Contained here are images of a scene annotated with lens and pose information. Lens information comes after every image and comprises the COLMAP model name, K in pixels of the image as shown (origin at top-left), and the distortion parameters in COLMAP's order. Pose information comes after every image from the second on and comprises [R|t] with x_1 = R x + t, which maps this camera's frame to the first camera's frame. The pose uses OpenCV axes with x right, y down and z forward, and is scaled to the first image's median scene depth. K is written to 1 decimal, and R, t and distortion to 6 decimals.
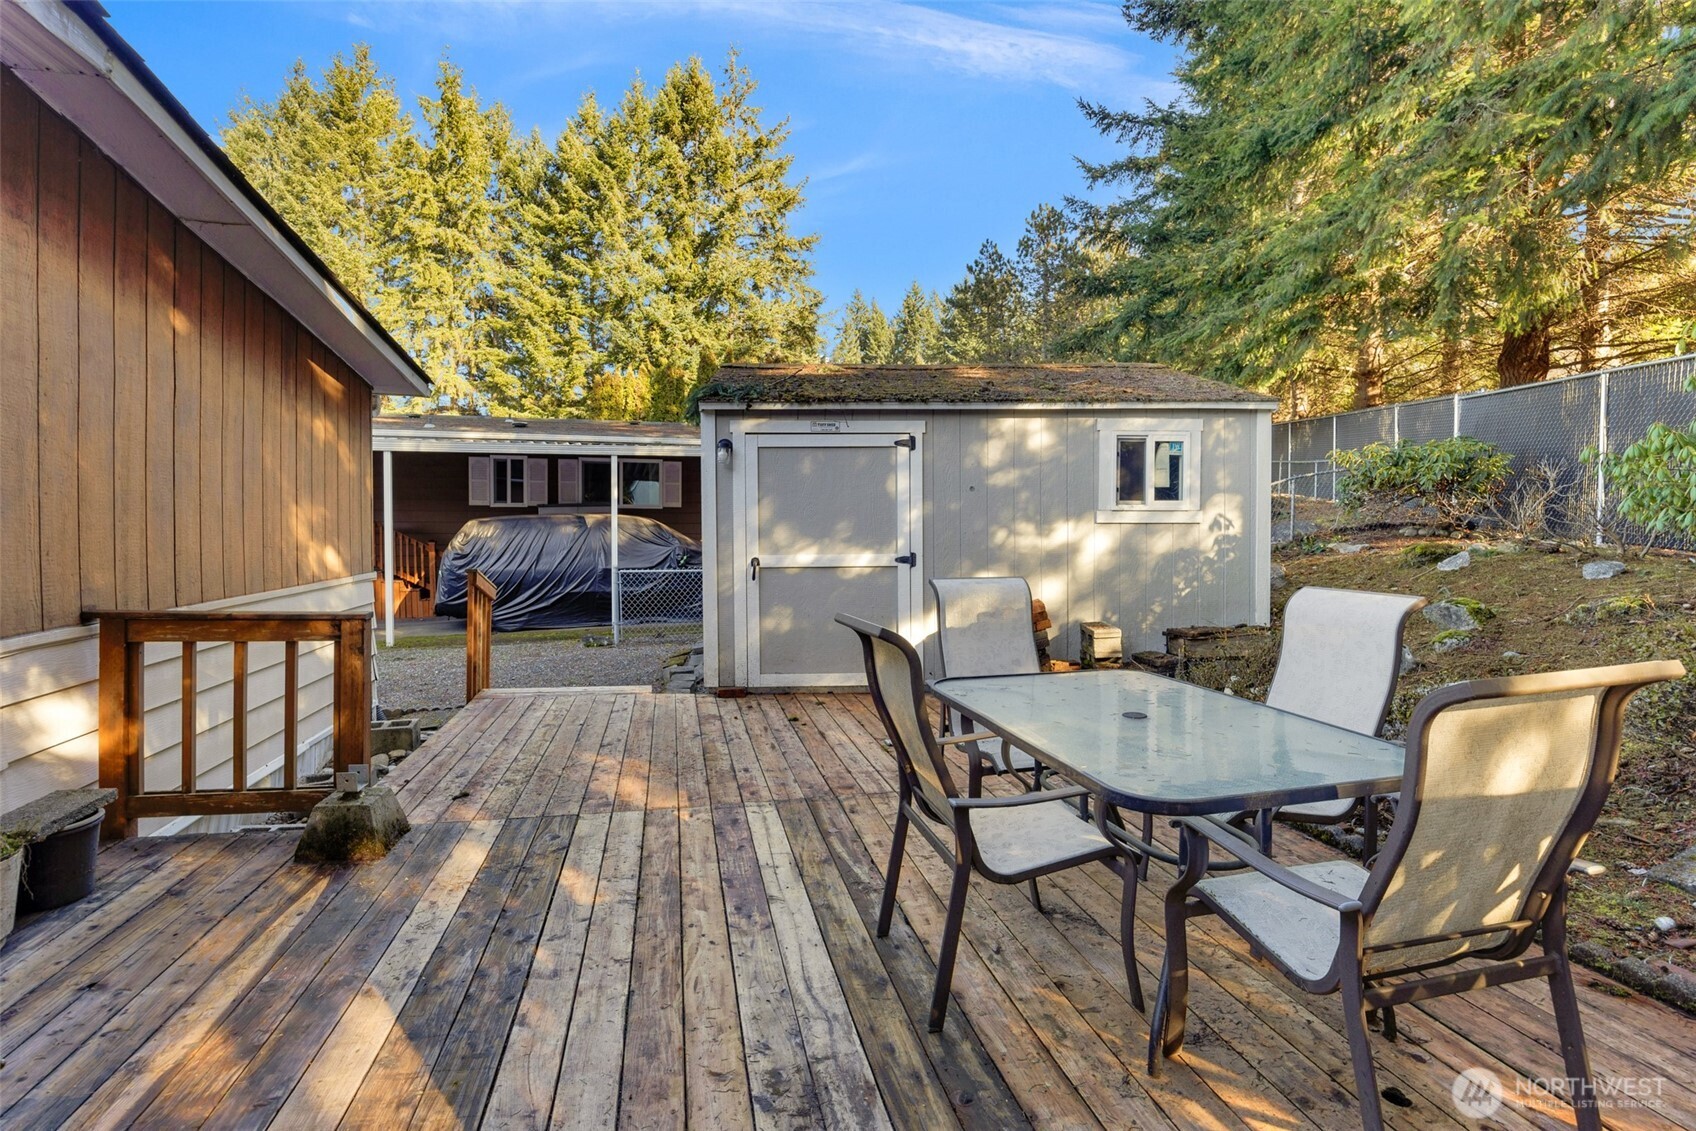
lens RADIAL K [[819.7, 0, 845.0], [0, 819.7, 535.8], [0, 0, 1]] dist [-0.018498, 0.000011]
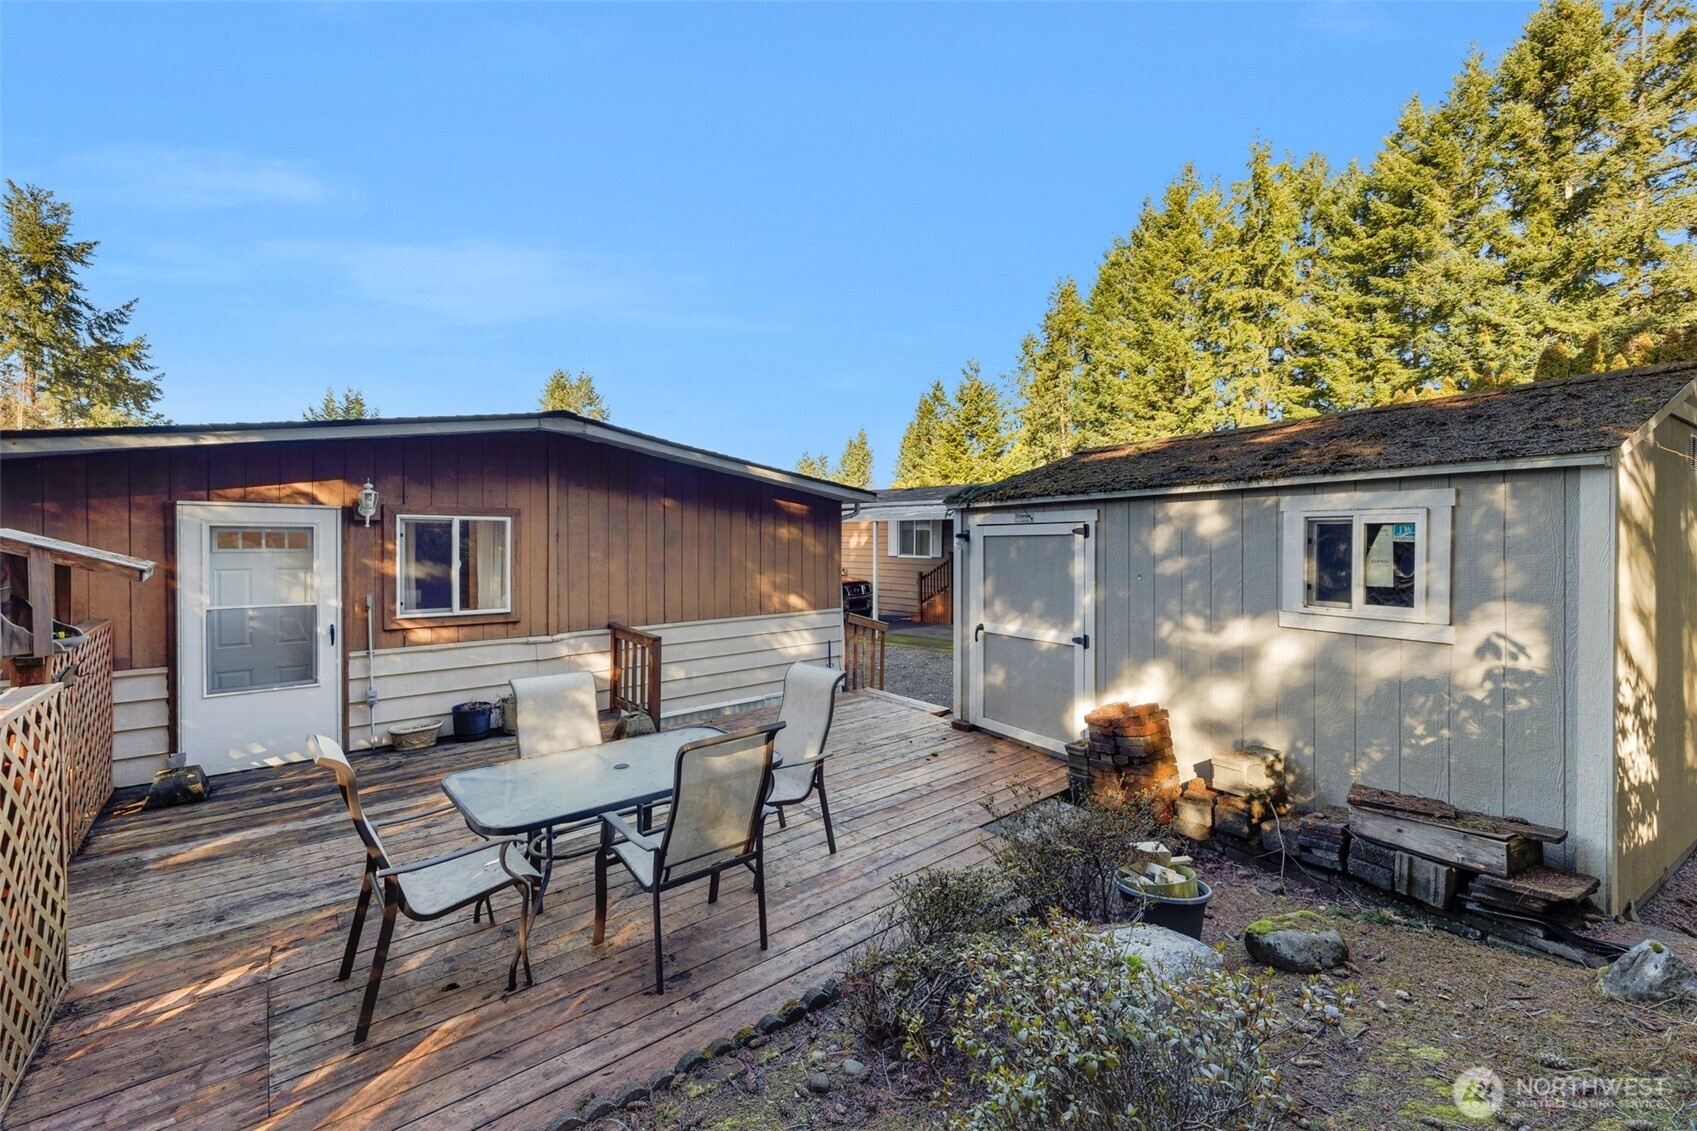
lens RADIAL K [[698.9, 0, 847.6], [0, 698.9, 533.5], [0, 0, 1]] dist [-0.002368, -0.000417]
pose [[0.469831, -0.003226, -0.882751, 0.704894], [-0.015646, 0.999806, -0.011981, -0.090795], [0.882618, 0.019440, 0.469689, 0.294248]]
